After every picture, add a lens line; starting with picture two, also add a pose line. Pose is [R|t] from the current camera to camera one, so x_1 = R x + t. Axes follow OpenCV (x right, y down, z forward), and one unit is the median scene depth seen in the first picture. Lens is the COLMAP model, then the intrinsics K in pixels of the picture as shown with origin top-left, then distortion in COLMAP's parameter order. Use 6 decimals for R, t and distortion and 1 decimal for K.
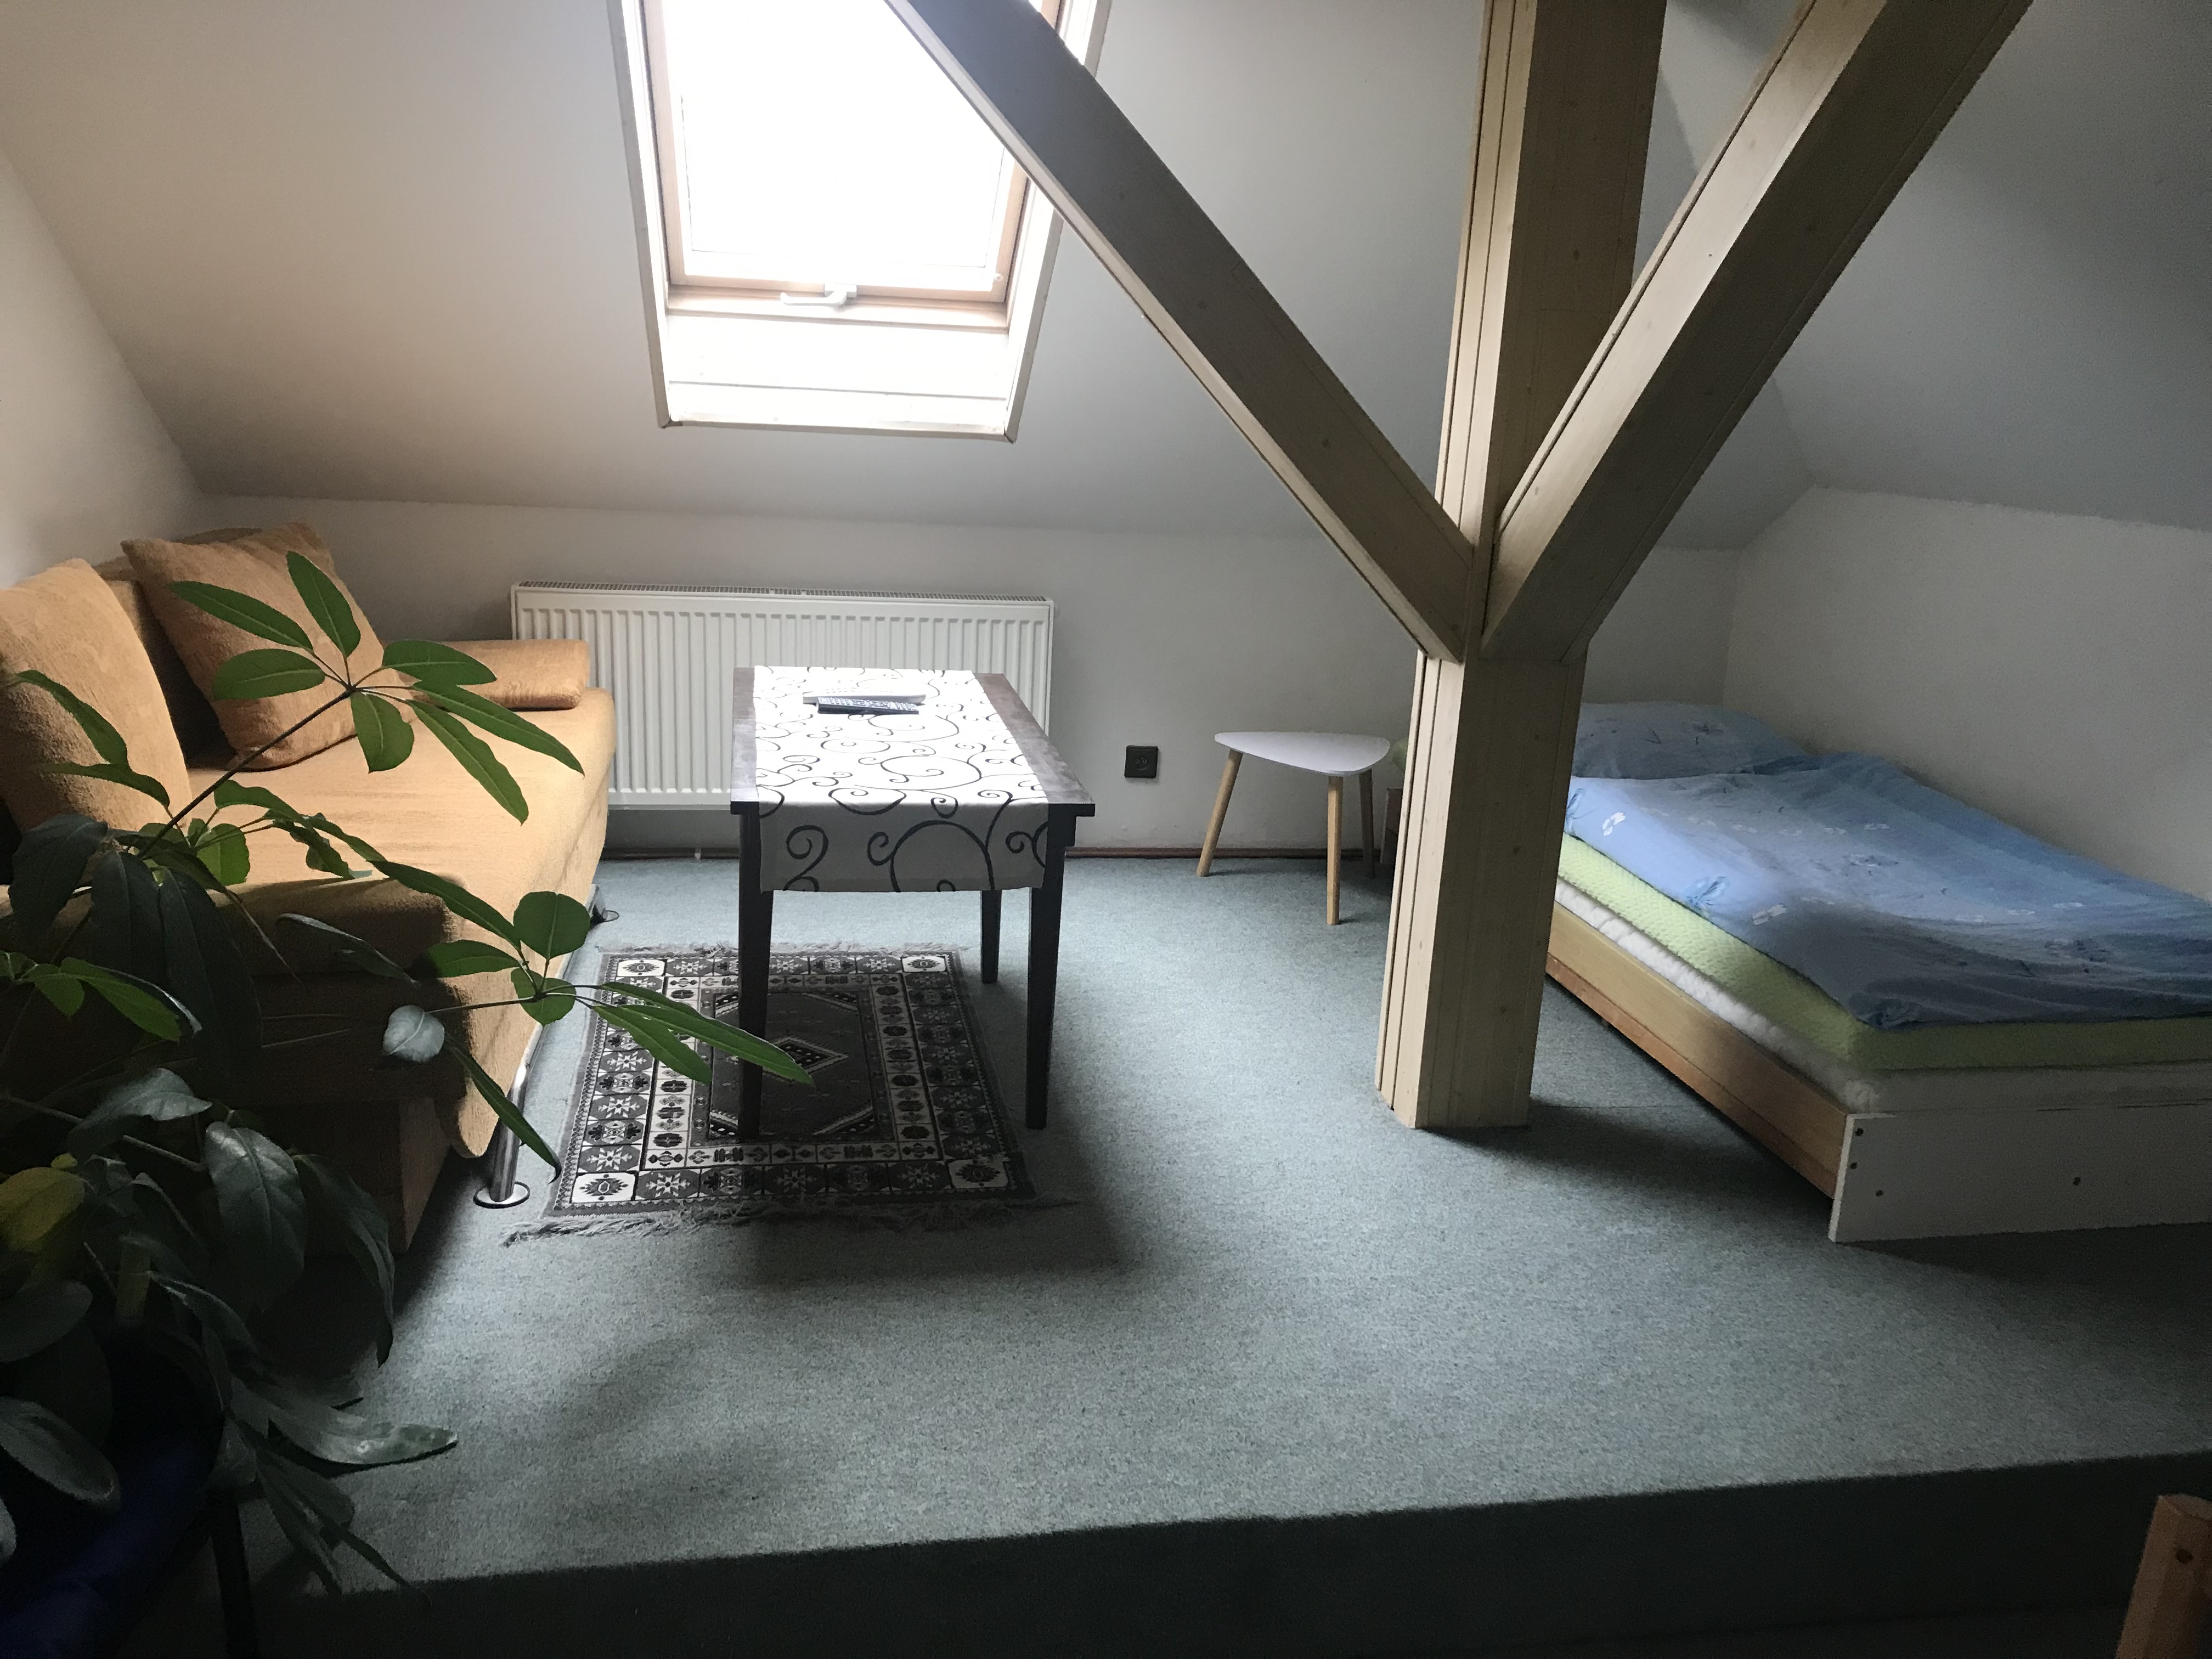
lens RADIAL K [[1784.5, 0, 1097.3], [0, 1784.5, 830.7], [0, 0, 1]] dist [0.016894, -0.062494]
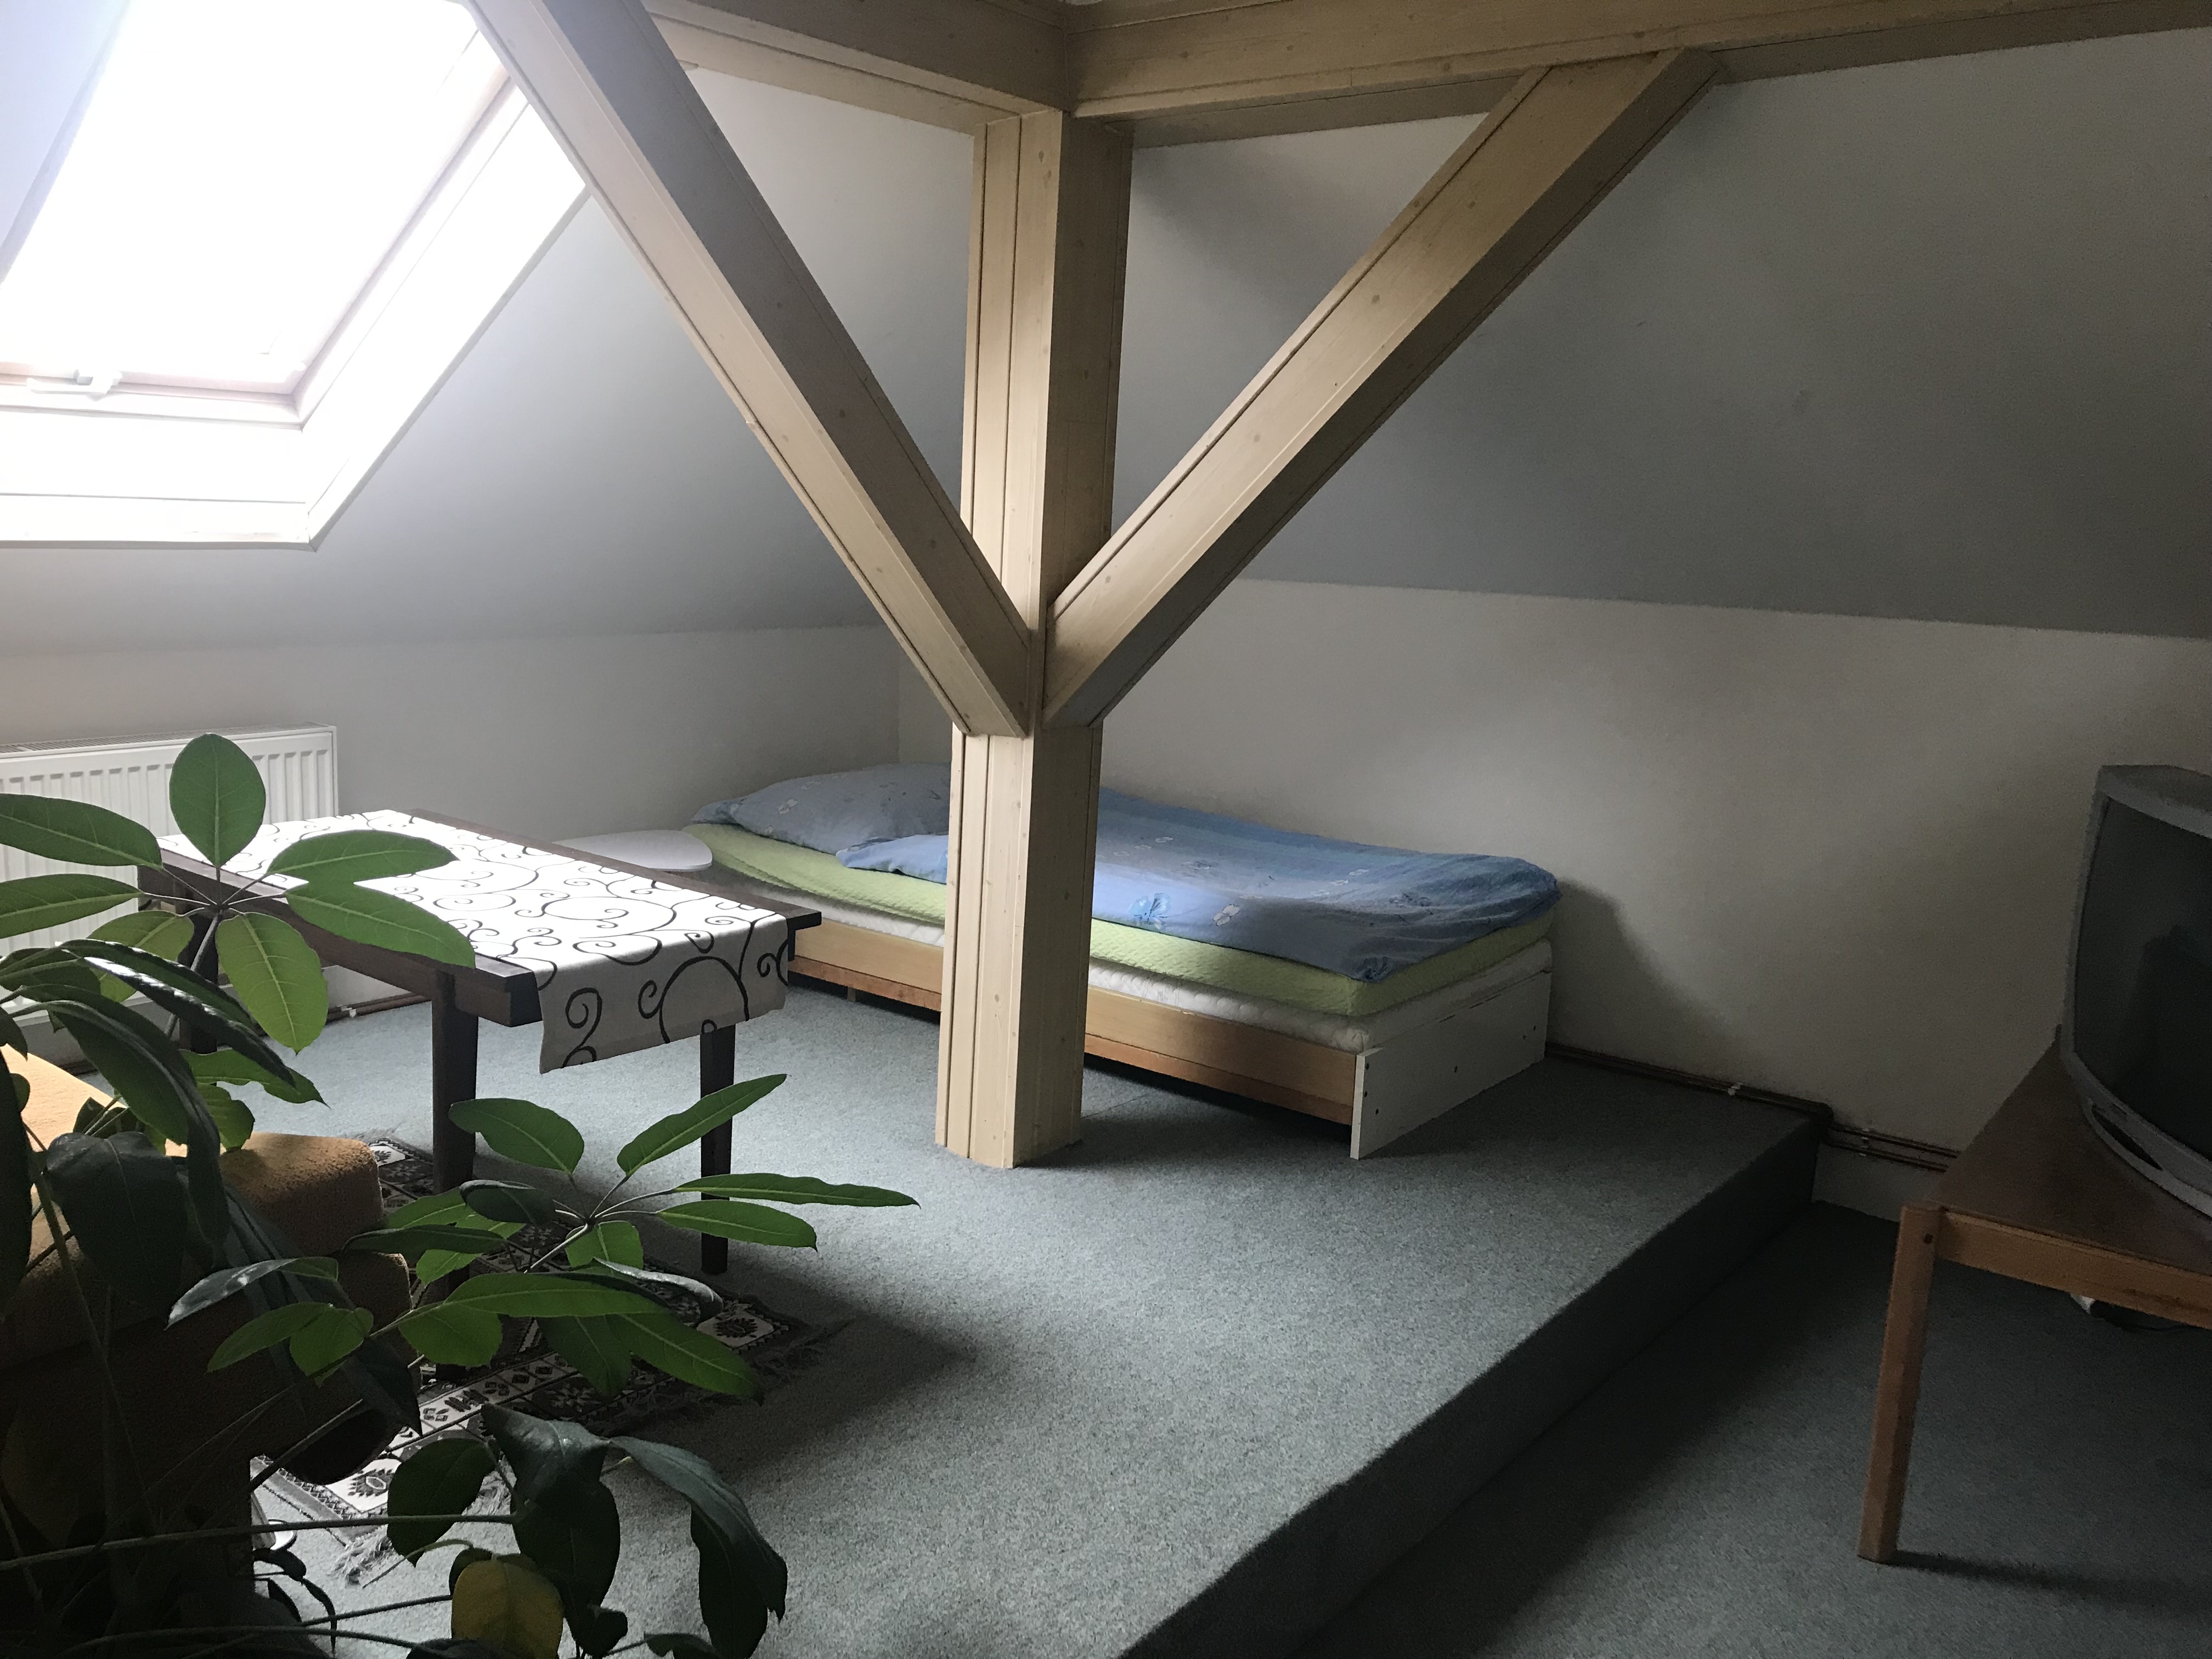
lens RADIAL K [[1784.5, 0, 1097.3], [0, 1784.5, 830.7], [0, 0, 1]] dist [0.016894, -0.062494]
pose [[0.741560, -0.138895, 0.656351, -0.513013], [0.167346, 0.985705, 0.019521, -0.051635], [-0.649679, 0.095362, 0.754203, 0.151740]]
